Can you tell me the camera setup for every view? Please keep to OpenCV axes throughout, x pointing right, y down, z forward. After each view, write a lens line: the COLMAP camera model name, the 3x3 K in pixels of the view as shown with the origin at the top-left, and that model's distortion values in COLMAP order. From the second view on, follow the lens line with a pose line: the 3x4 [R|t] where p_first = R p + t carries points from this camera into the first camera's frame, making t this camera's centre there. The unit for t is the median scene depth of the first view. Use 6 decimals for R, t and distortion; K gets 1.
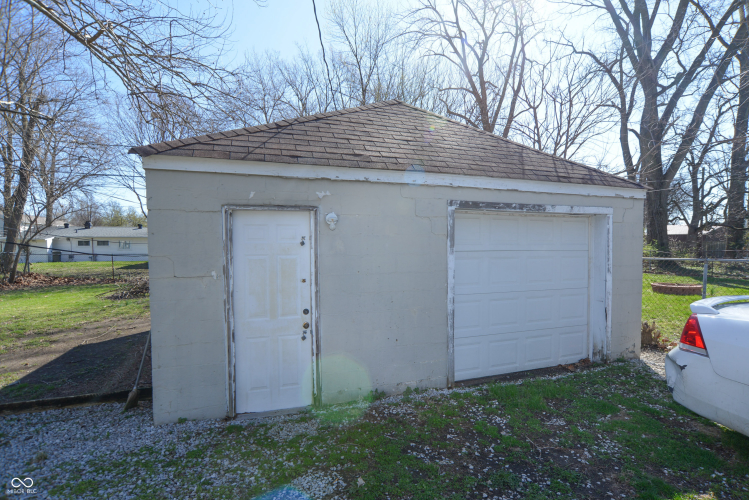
lens RADIAL K [[372.5, 0, 389.4], [0, 372.5, 258.4], [0, 0, 1]] dist [-0.011931, 0.011249]
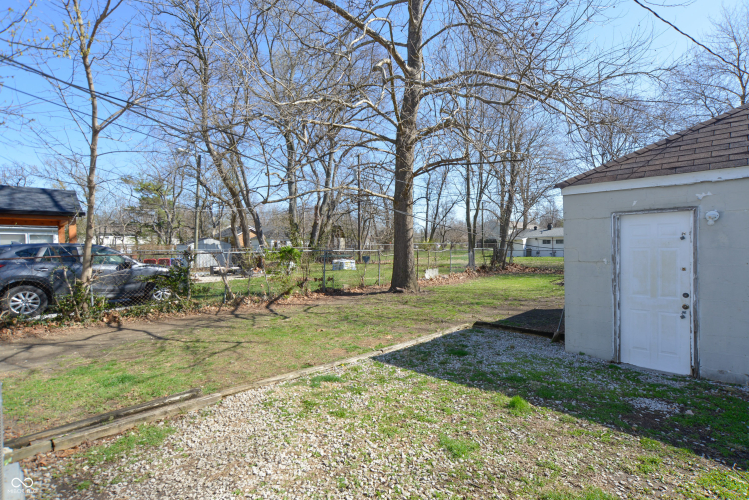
lens RADIAL K [[372.5, 0, 375.5], [0, 372.5, 248.6], [0, 0, 1]] dist [-0.011931, 0.011249]
pose [[0.432217, 0.002228, -0.901767, 0.418533], [-0.020523, 0.999762, -0.007367, 0.023041], [0.901536, 0.021691, 0.432160, -0.409510]]
